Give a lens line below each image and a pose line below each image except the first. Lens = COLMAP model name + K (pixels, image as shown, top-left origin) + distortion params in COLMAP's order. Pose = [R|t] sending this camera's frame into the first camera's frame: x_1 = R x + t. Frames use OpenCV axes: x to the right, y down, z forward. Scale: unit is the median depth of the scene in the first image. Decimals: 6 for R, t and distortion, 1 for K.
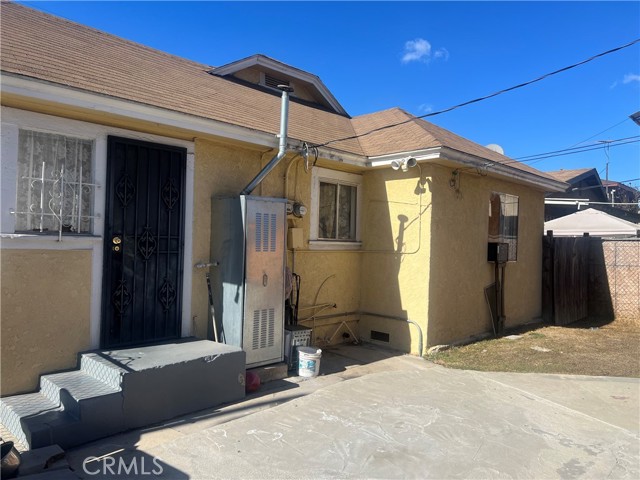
lens RADIAL K [[474.9, 0, 320.1], [0, 474.9, 249.4], [0, 0, 1]] dist [0.089288, -0.122680]
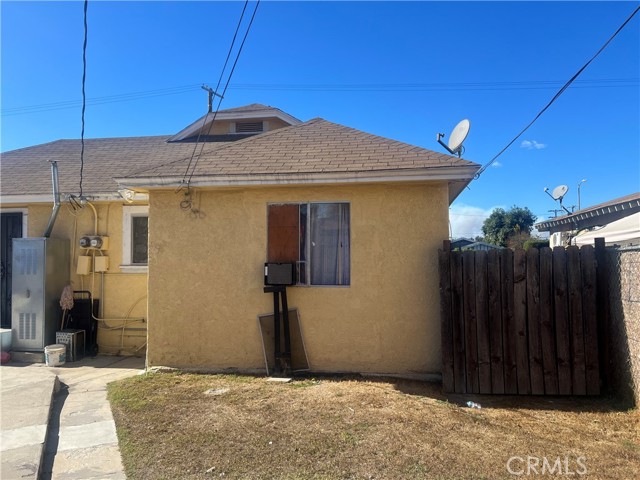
lens RADIAL K [[474.9, 0, 320.1], [0, 474.9, 249.4], [0, 0, 1]] dist [0.089288, -0.122680]
pose [[0.573274, -0.045516, -0.818099, 1.323316], [0.005981, 0.998662, -0.051371, 0.007553], [0.819342, 0.024557, 0.572779, 0.703364]]
